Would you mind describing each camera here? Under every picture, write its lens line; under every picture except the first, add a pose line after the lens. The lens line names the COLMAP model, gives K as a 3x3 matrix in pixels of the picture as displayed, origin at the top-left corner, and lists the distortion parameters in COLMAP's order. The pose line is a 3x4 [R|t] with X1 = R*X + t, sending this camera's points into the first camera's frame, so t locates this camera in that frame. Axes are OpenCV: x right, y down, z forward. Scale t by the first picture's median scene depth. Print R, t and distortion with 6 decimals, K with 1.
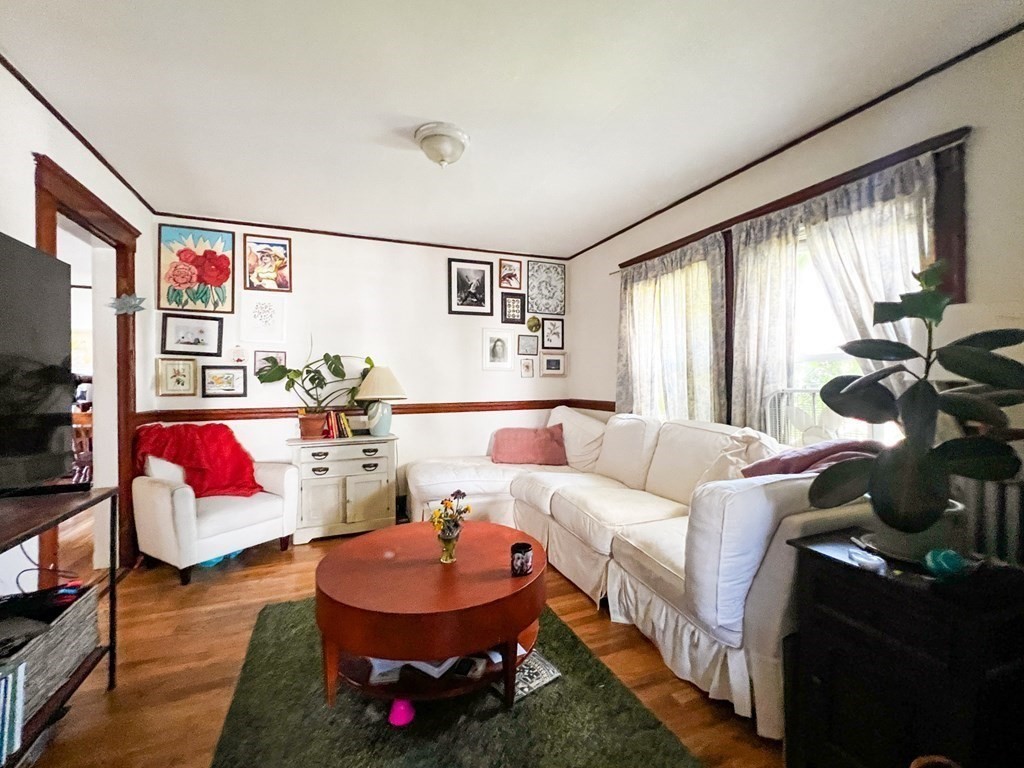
lens RADIAL K [[443.2, 0, 505.9], [0, 443.2, 380.6], [0, 0, 1]] dist [0.001635, 0.001167]
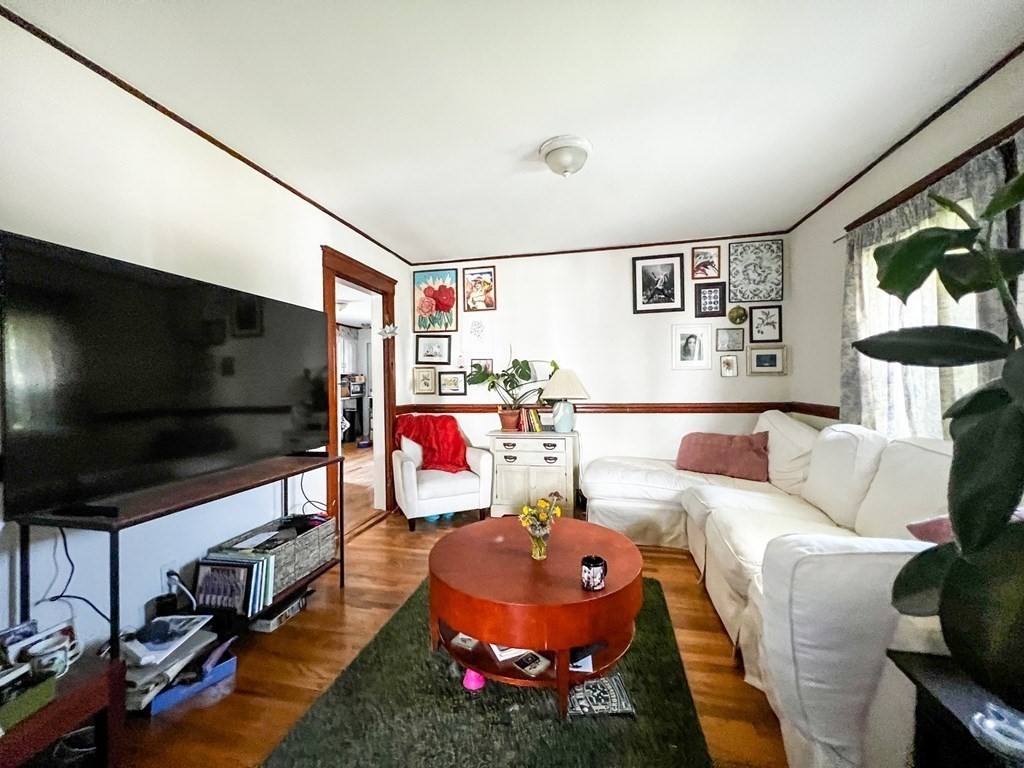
lens RADIAL K [[417.1, 0, 506.7], [0, 417.1, 380.6], [0, 0, 1]] dist [-0.003932, 0.000795]
pose [[0.815020, -0.007452, -0.579385, 0.216319], [0.012561, 0.999910, 0.004808, -0.010817], [0.579296, -0.011196, 0.815040, 0.086957]]
